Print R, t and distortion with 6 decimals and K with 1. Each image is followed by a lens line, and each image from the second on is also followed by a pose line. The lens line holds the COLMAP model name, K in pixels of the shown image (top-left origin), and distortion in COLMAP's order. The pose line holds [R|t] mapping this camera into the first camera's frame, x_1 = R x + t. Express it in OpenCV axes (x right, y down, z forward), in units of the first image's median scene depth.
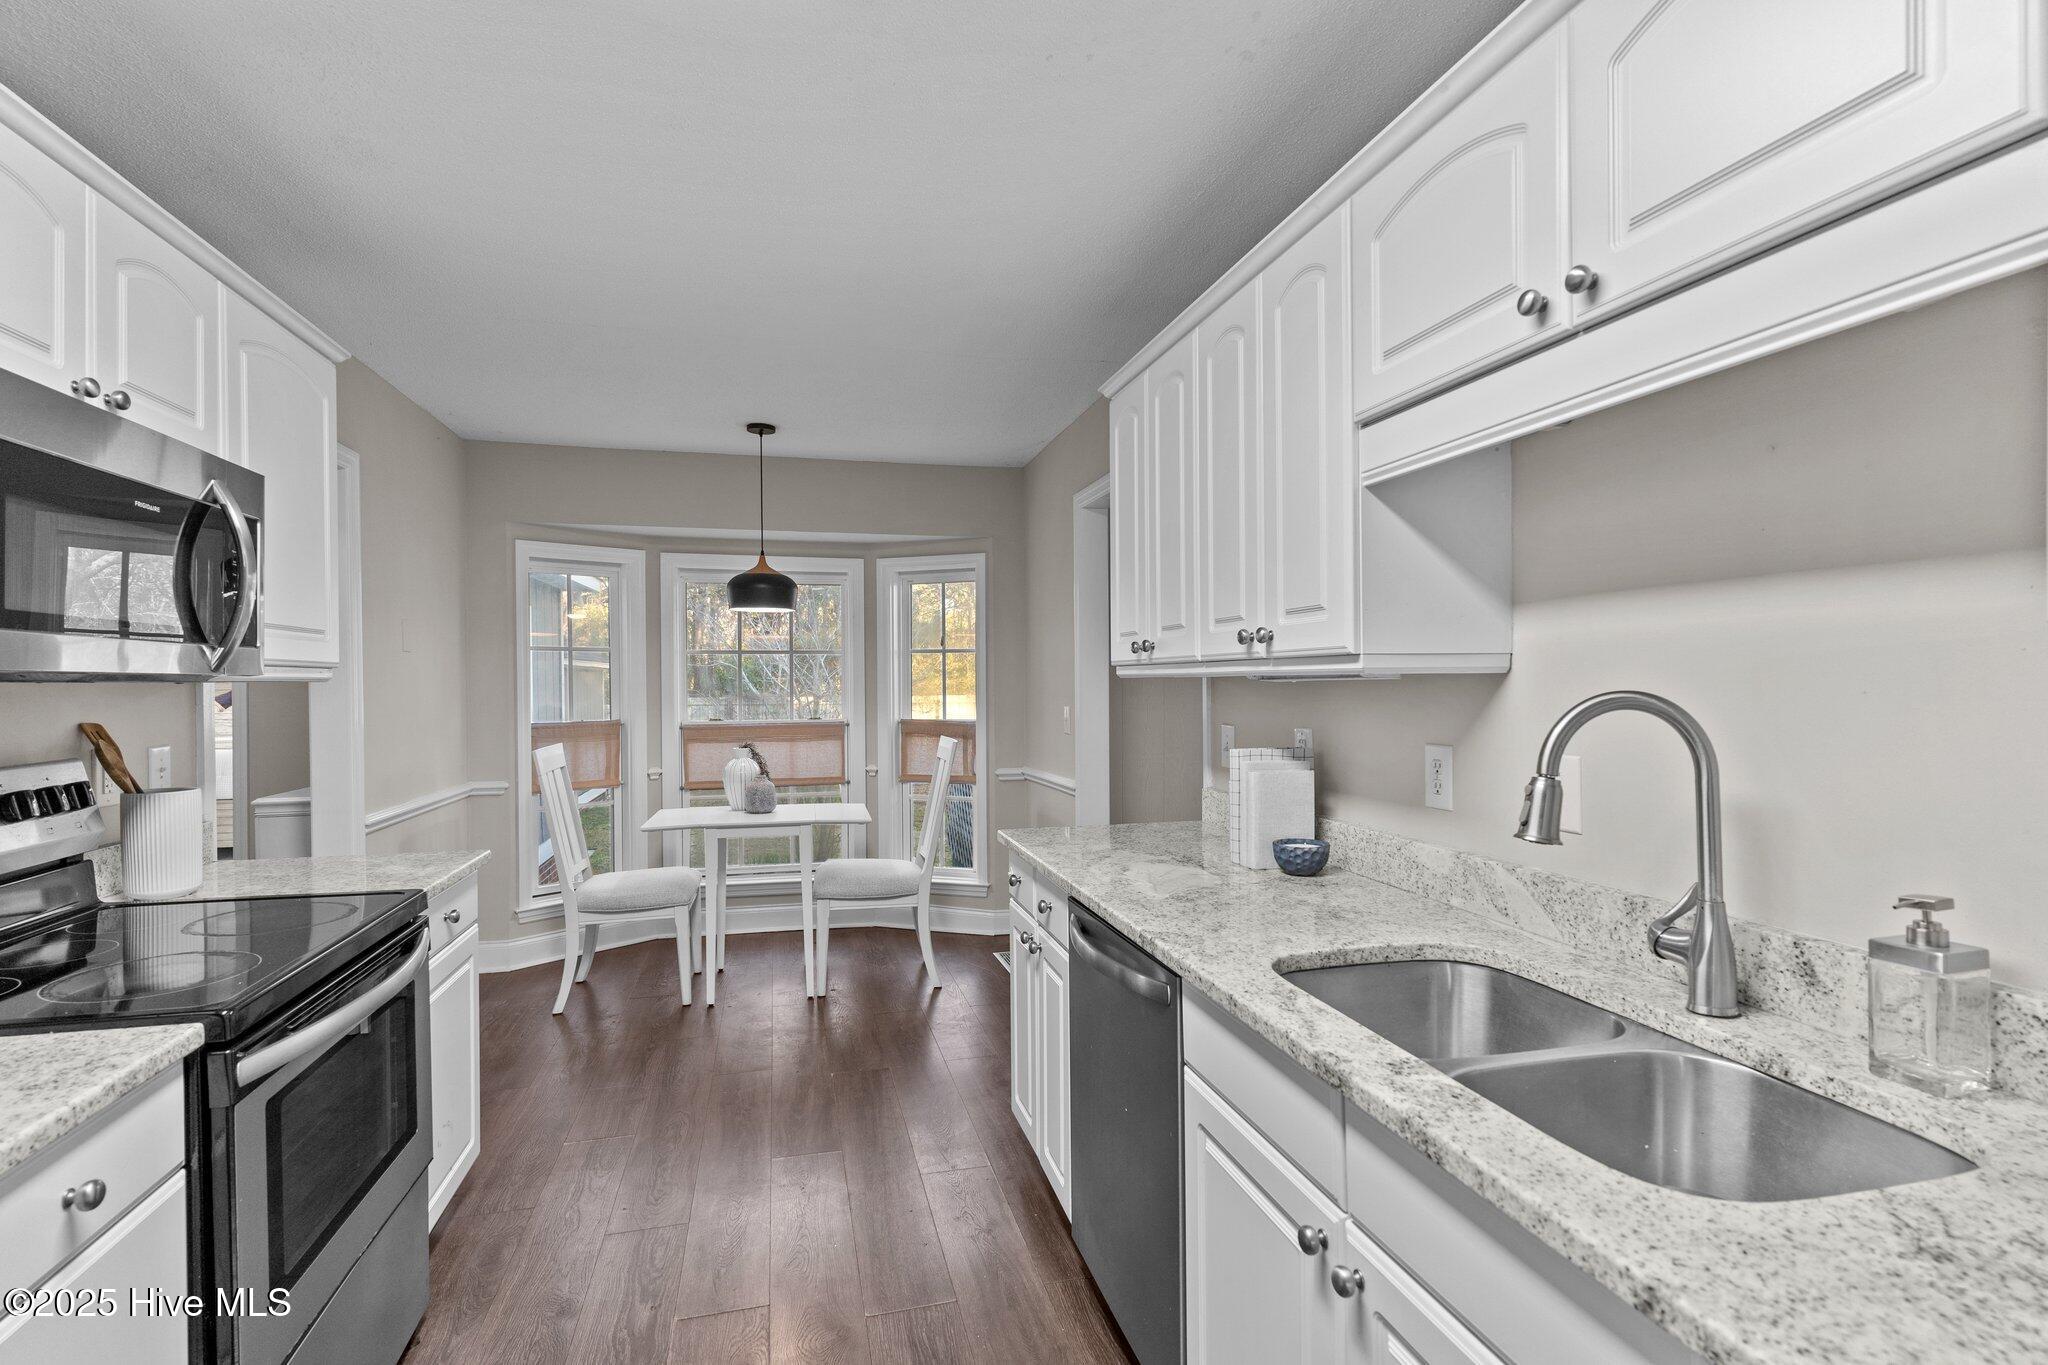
lens RADIAL K [[988.5, 0, 1016.6], [0, 988.5, 682.7], [0, 0, 1]] dist [-0.004598, -0.000170]
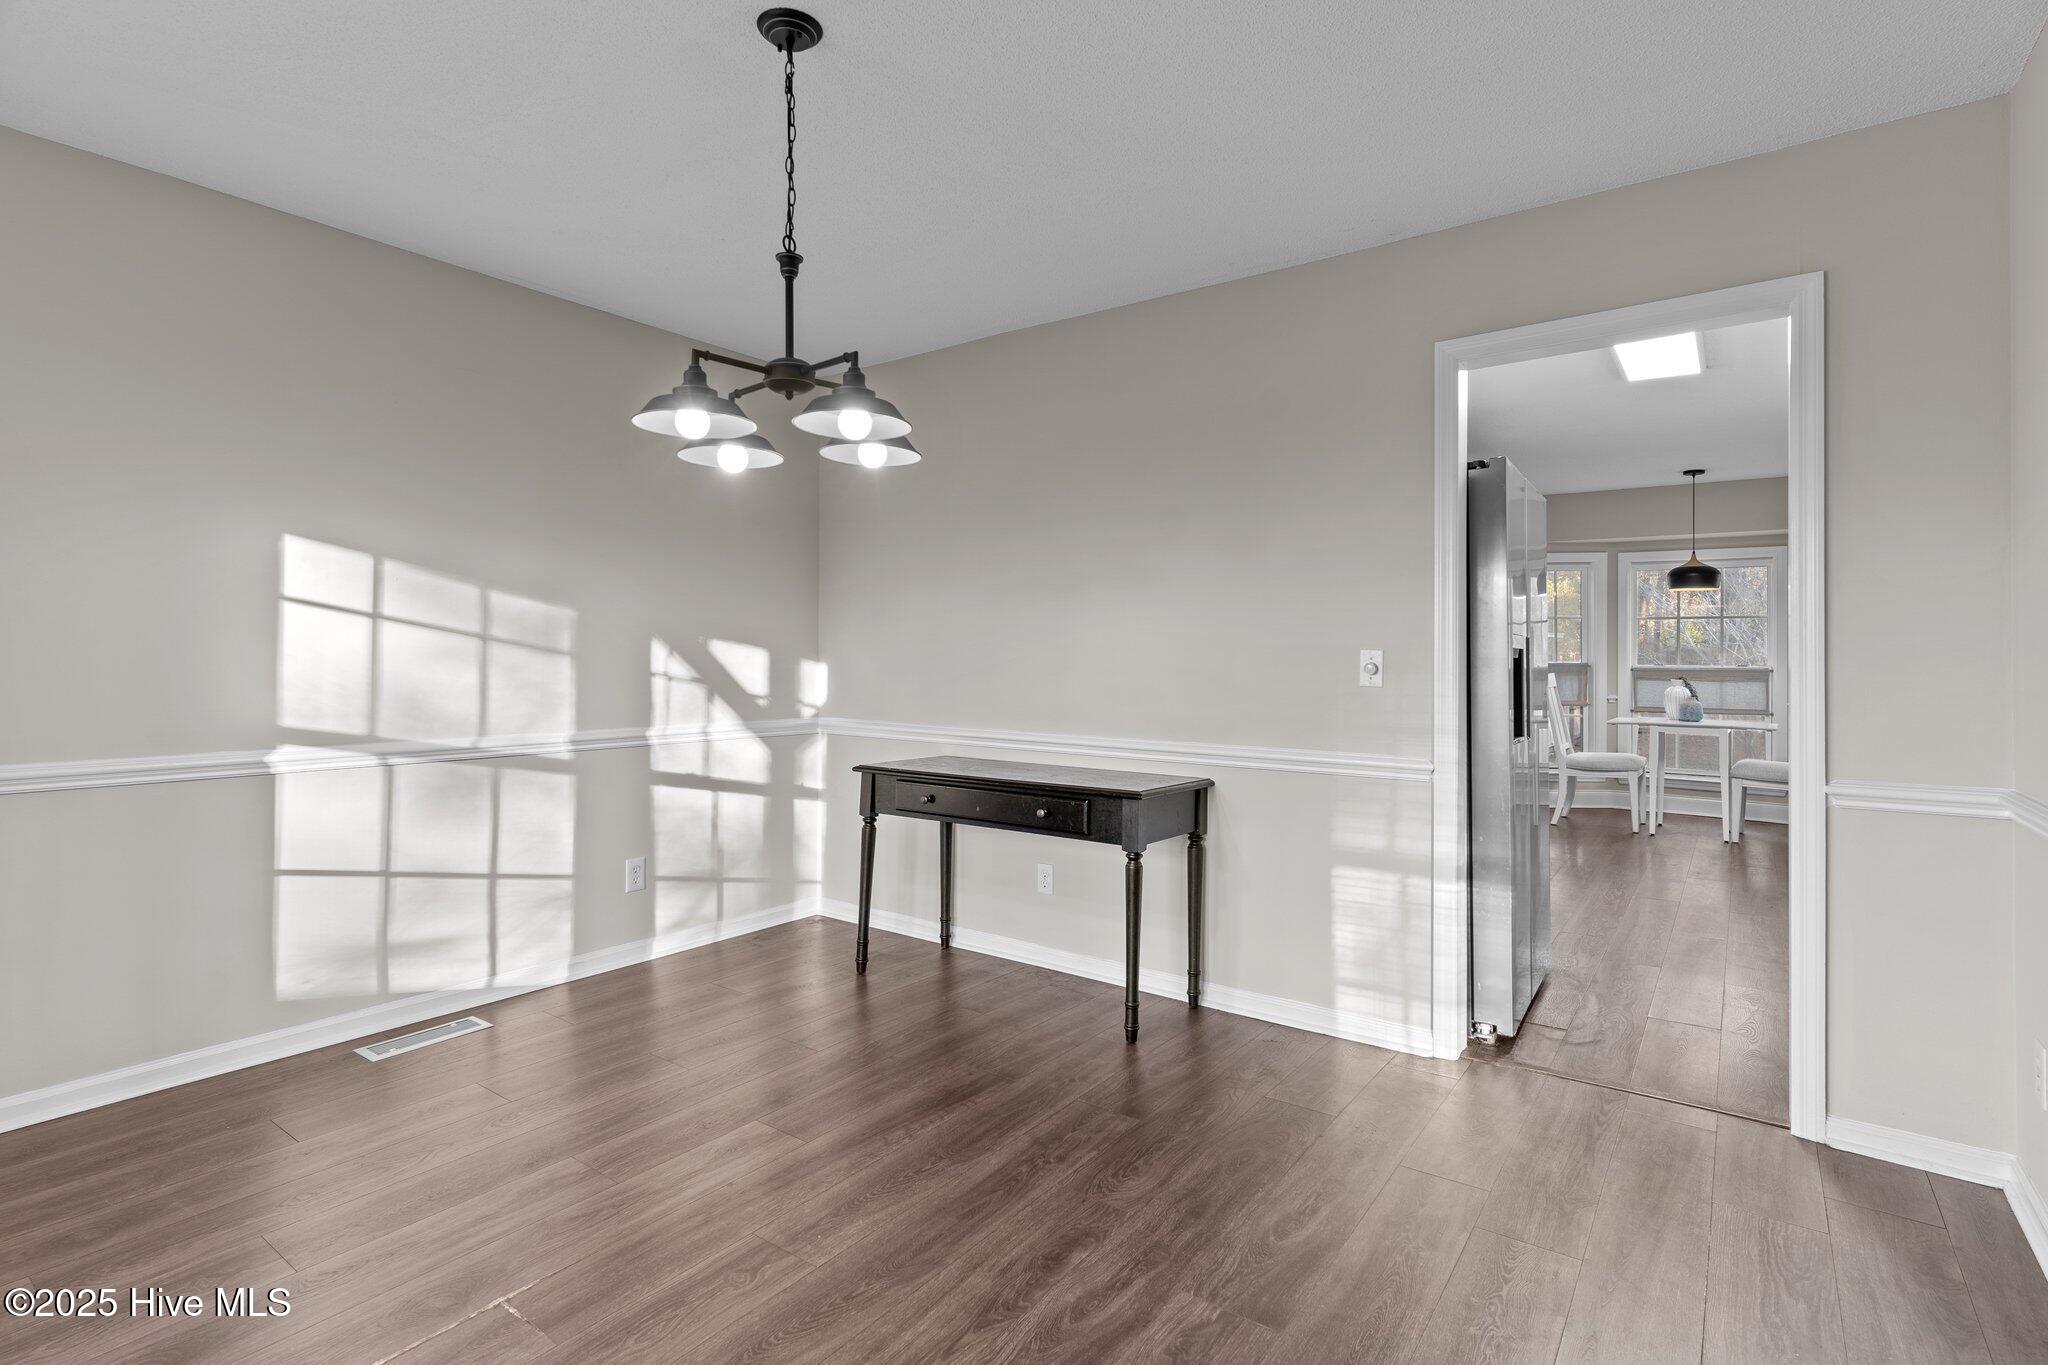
lens RADIAL K [[988.5, 0, 1010.9], [0, 988.5, 663.2], [0, 0, 1]] dist [-0.004598, -0.000170]
pose [[0.638127, 0.013653, -0.769810, 0.232859], [-0.007742, 0.999906, 0.011316, 0.029968], [0.769892, -0.001261, 0.638172, -0.750252]]
